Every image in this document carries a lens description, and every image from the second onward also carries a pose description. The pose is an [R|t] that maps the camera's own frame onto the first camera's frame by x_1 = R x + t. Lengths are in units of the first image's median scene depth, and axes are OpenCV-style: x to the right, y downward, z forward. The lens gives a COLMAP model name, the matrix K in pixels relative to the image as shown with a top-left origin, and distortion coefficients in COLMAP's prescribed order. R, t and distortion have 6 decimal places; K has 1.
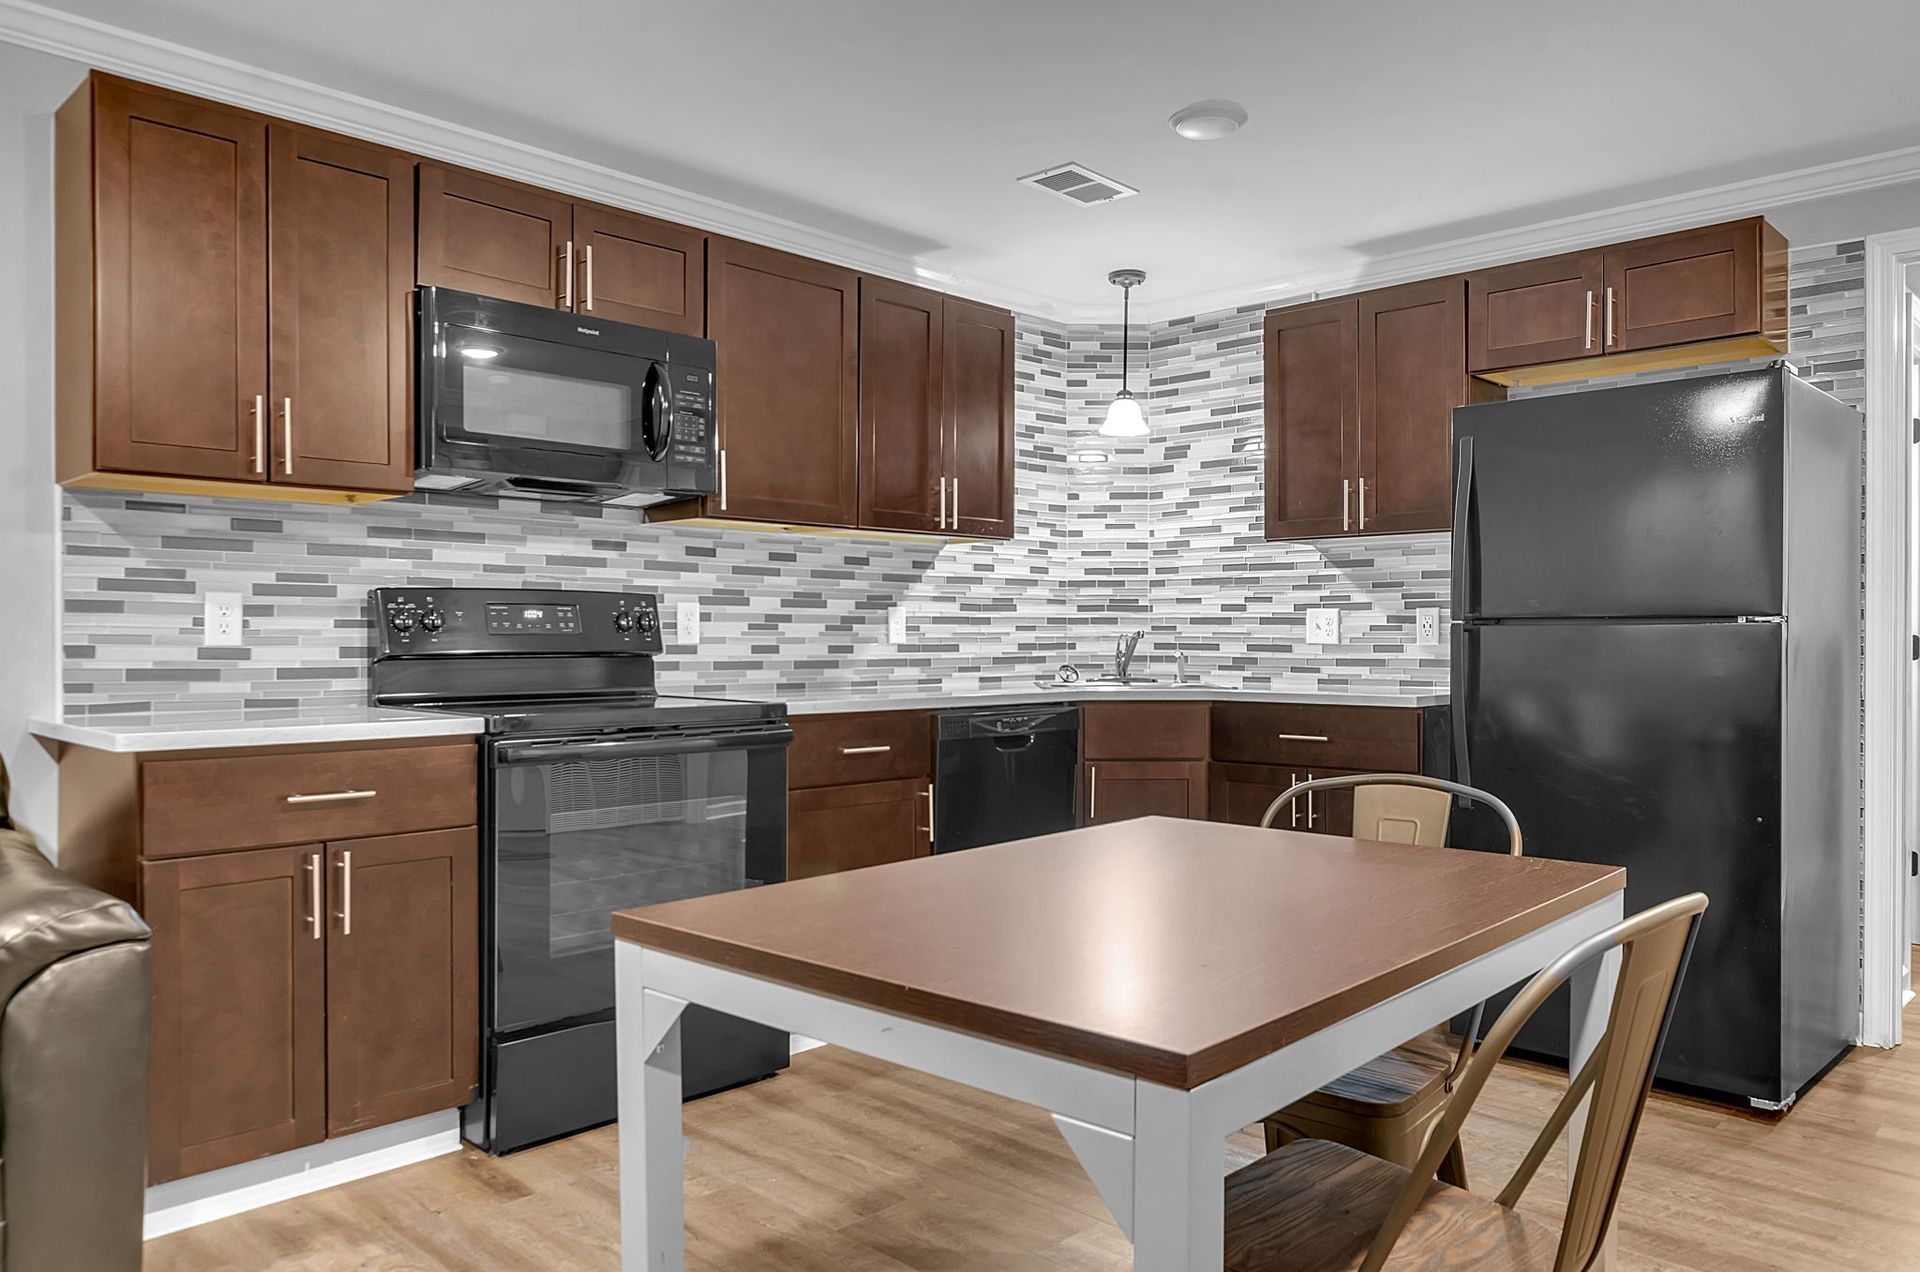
lens RADIAL K [[1342.6, 0, 1049.0], [0, 1342.6, 642.9], [0, 0, 1]] dist [-0.017579, 0.007178]
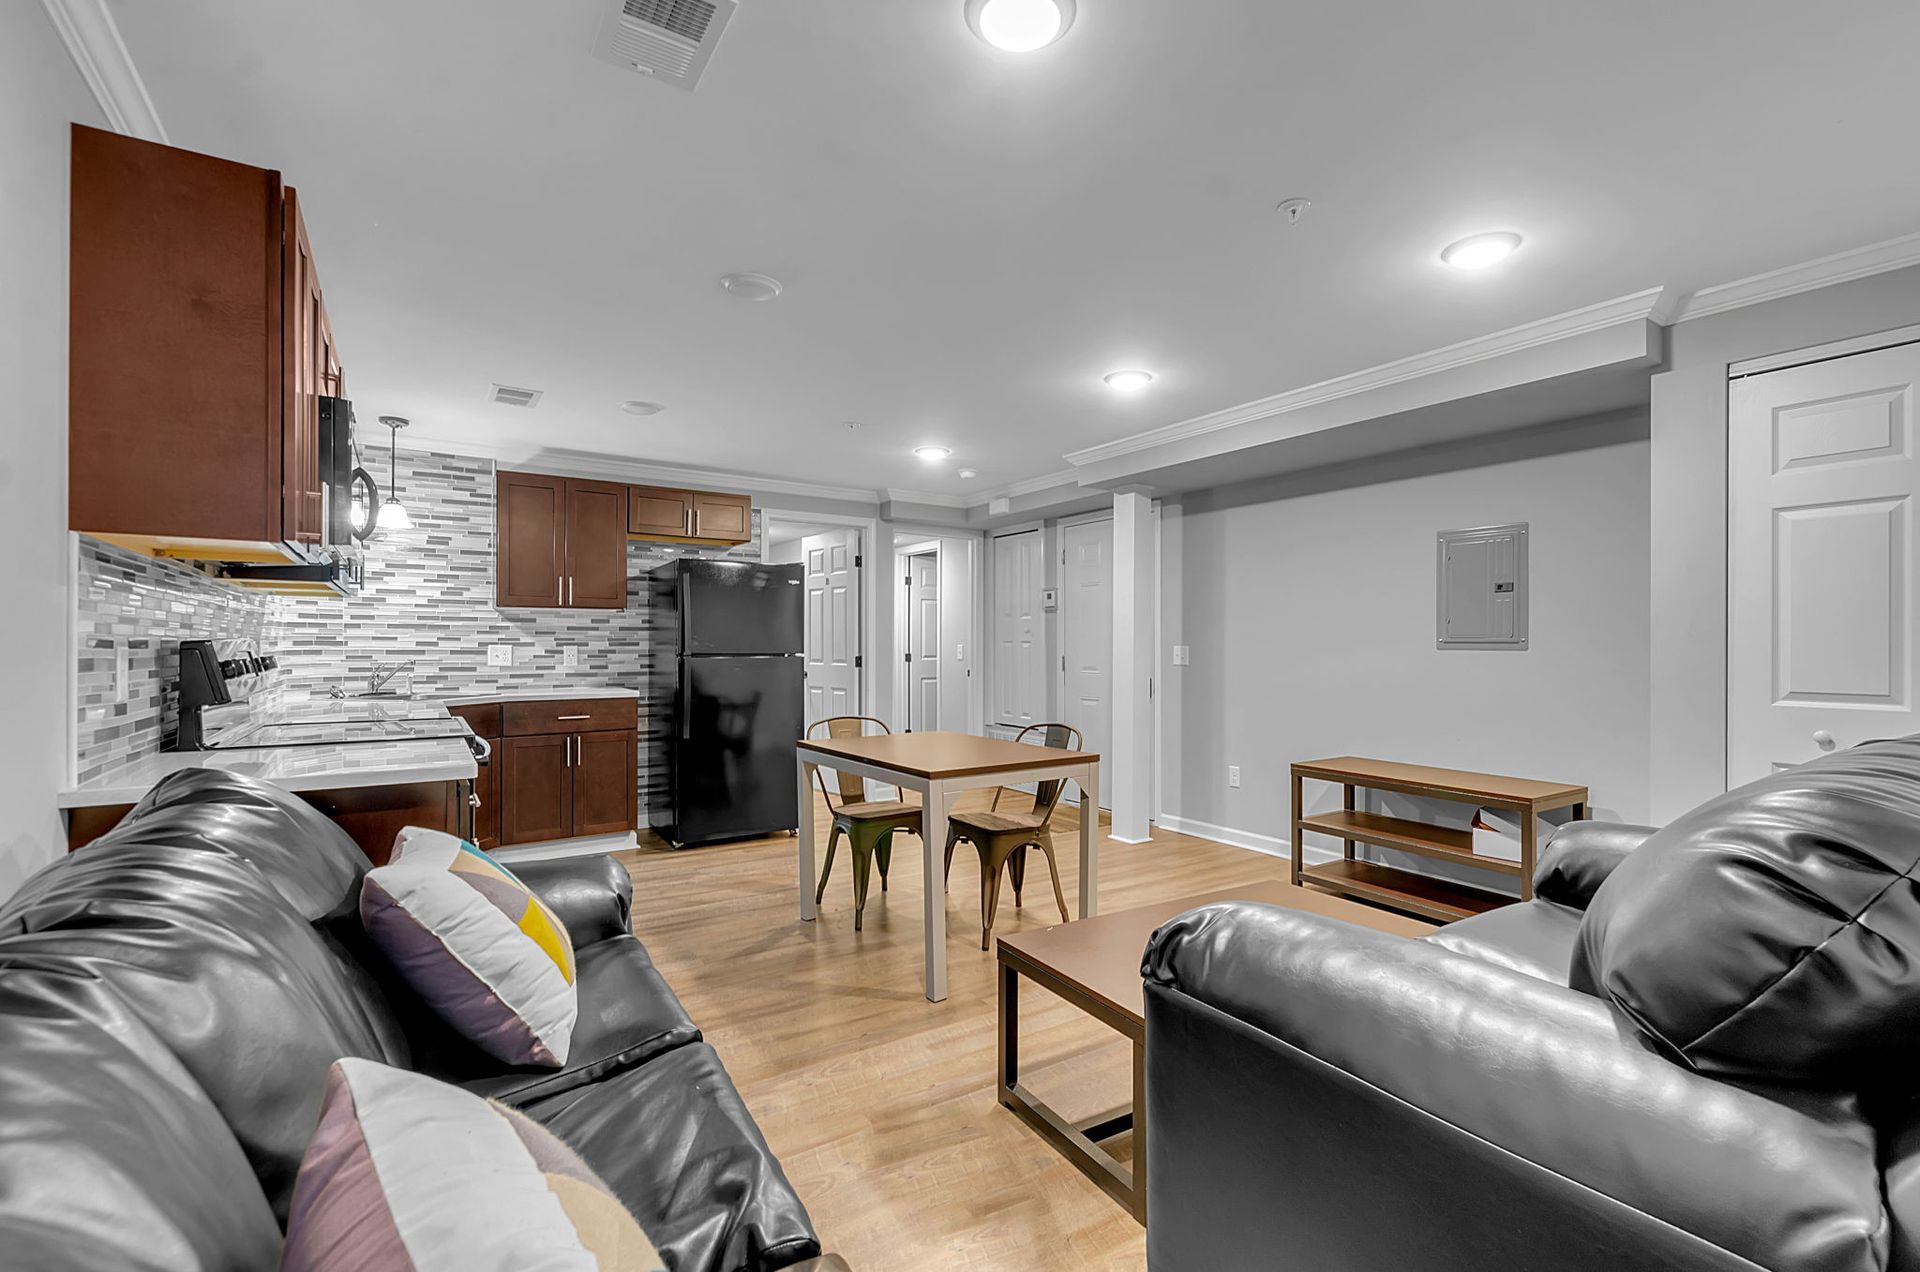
lens RADIAL K [[830.7, 0, 993.1], [0, 830.7, 639.9], [0, 0, 1]] dist [-0.005671, -0.000604]
pose [[0.246729, 0.006017, 0.969066, -0.875114], [0.002934, 0.999972, -0.006956, -0.030383], [-0.969080, 0.004559, 0.246704, 0.168116]]
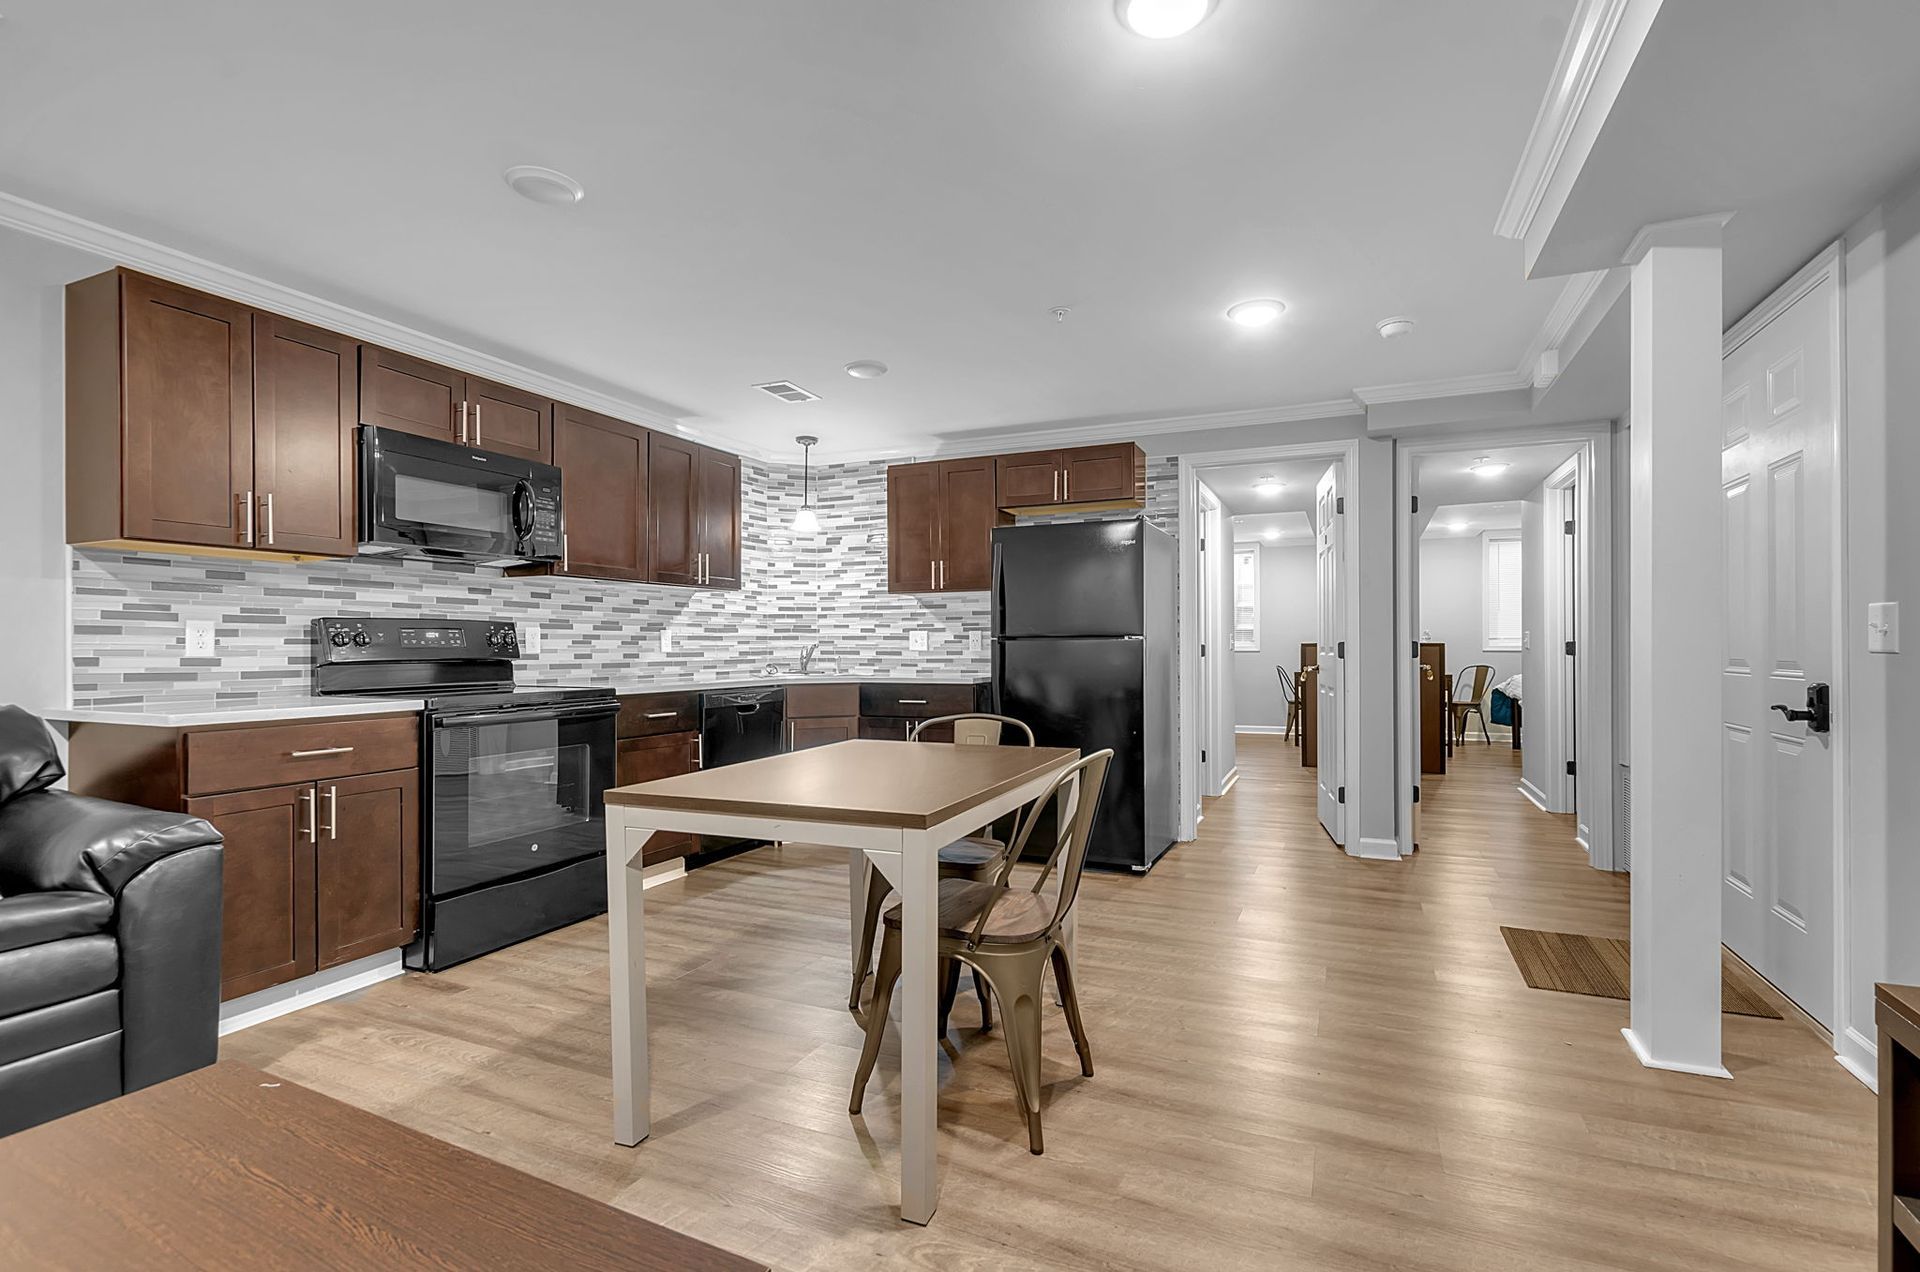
lens RADIAL K [[830.7, 0, 1020.3], [0, 830.7, 648.8], [0, 0, 1]] dist [-0.005671, -0.000604]
pose [[0.939468, -0.006365, 0.342577, -0.067065], [0.007083, 0.999975, -0.000846, 0.000451], [-0.342563, 0.003222, 0.939490, -0.133291]]
